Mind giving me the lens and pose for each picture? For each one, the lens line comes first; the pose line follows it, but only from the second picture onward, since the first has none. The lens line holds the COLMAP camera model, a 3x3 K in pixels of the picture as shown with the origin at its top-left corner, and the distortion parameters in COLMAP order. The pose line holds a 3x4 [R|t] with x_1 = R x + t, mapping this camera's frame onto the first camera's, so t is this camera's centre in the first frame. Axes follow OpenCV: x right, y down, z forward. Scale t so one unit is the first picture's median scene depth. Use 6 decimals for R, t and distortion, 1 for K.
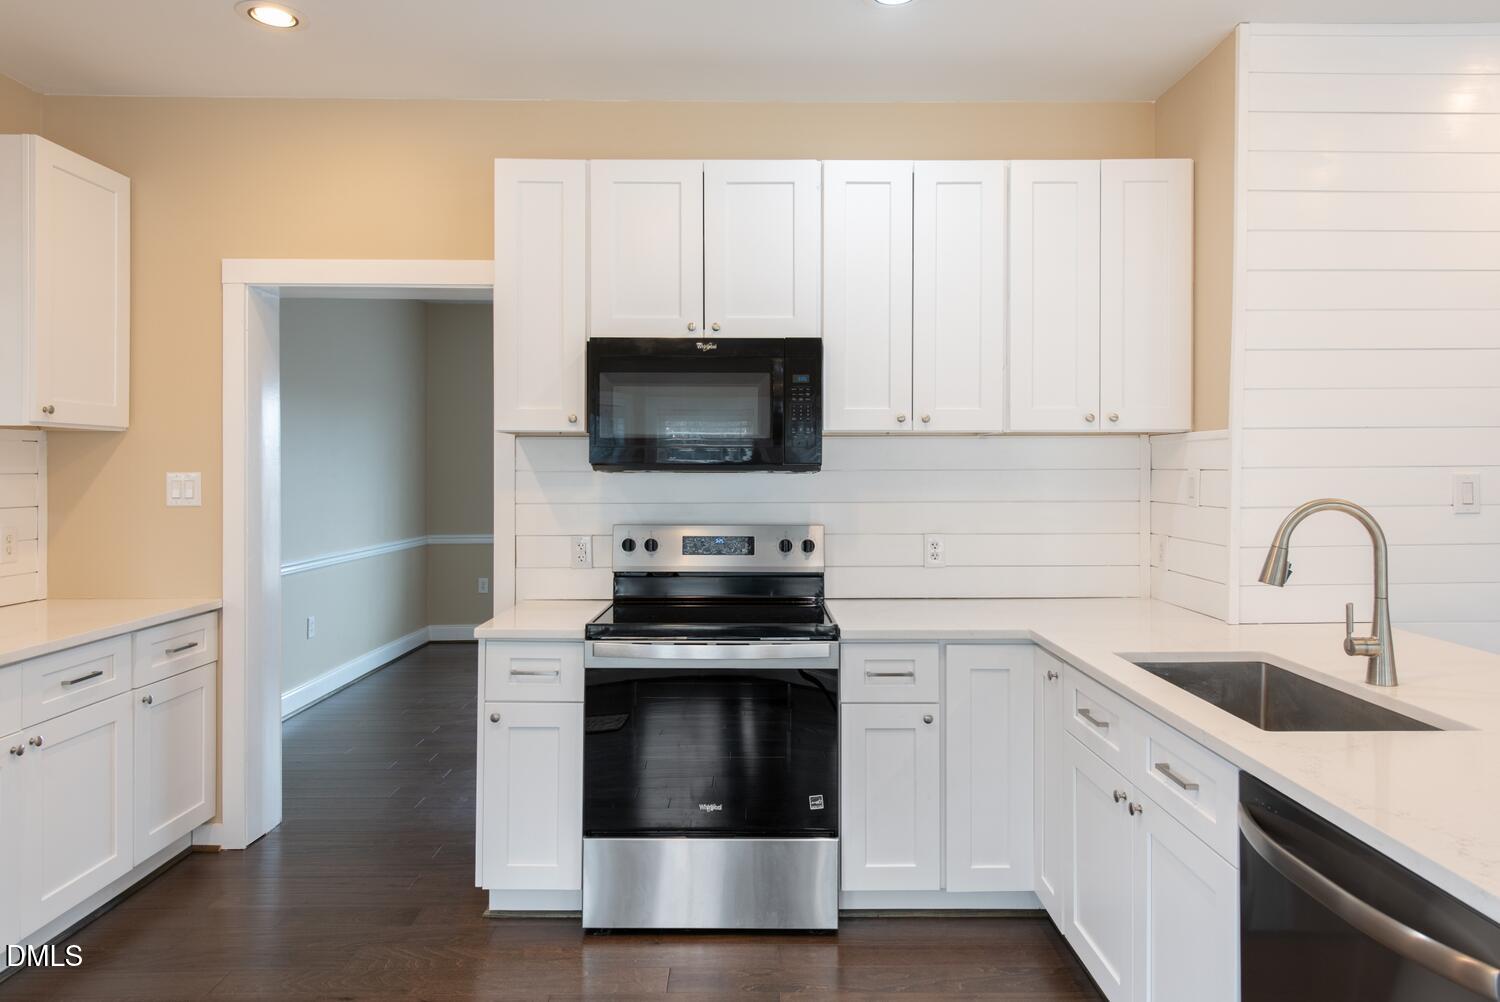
lens RADIAL K [[932.7, 0, 752.3], [0, 932.7, 474.2], [0, 0, 1]] dist [0.053741, -0.054858]
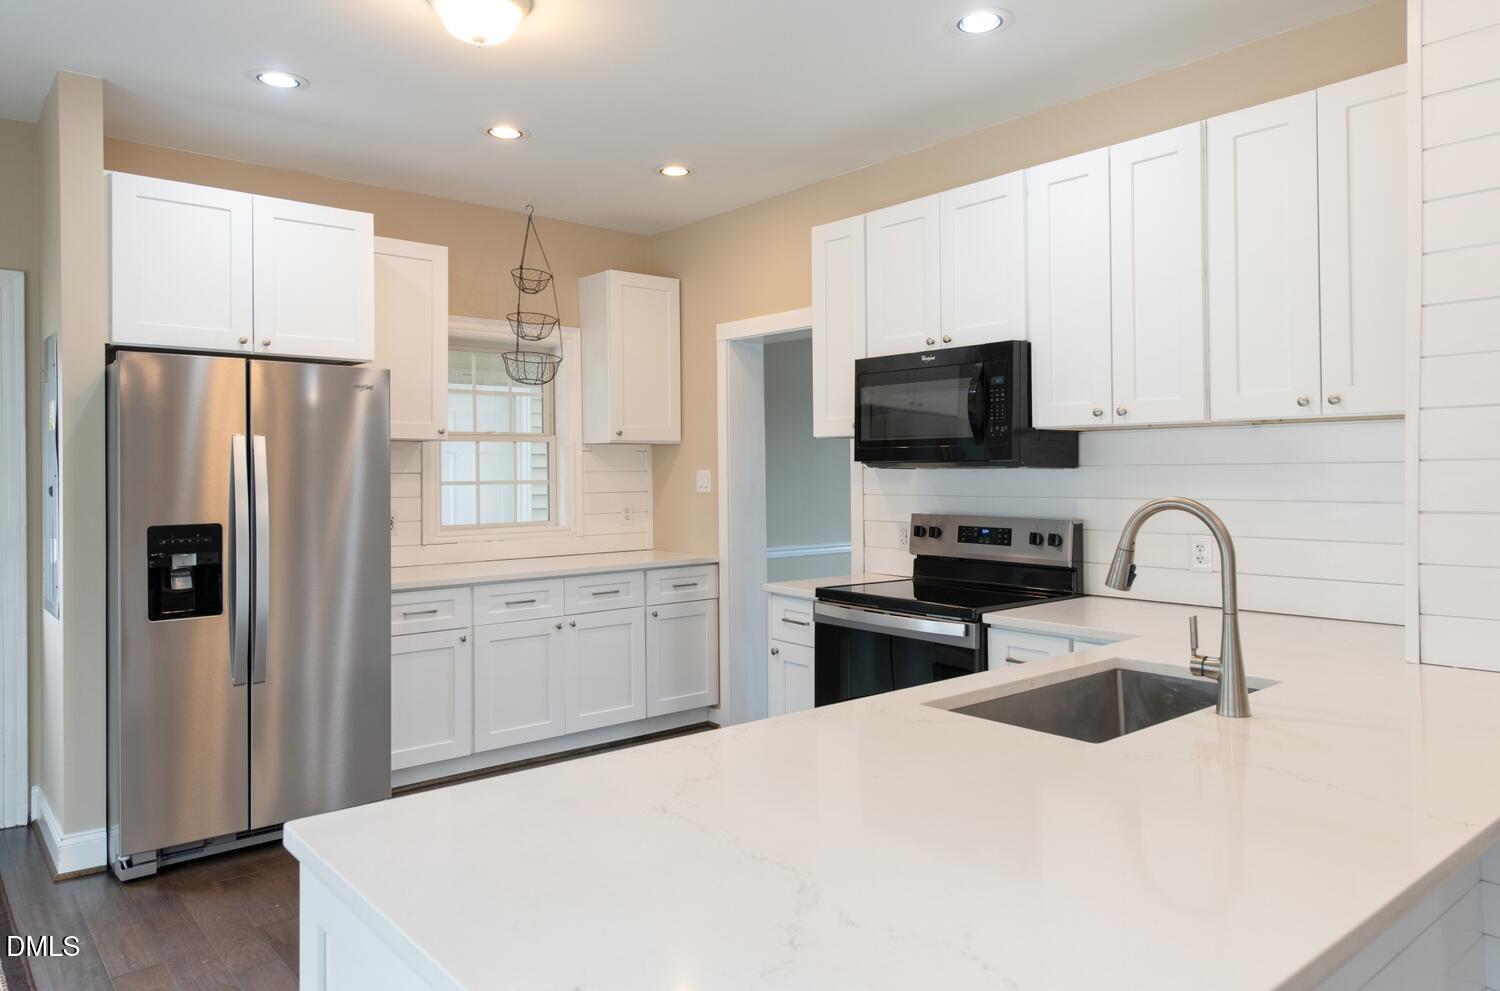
lens RADIAL K [[999.6, 0, 749.7], [0, 999.6, 463.9], [0, 0, 1]] dist [0.053396, -0.000955]
pose [[0.640685, -0.008508, -0.767757, 0.731791], [0.006122, 0.999963, -0.005972, -0.001852], [0.767780, -0.000874, 0.640713, 0.045802]]
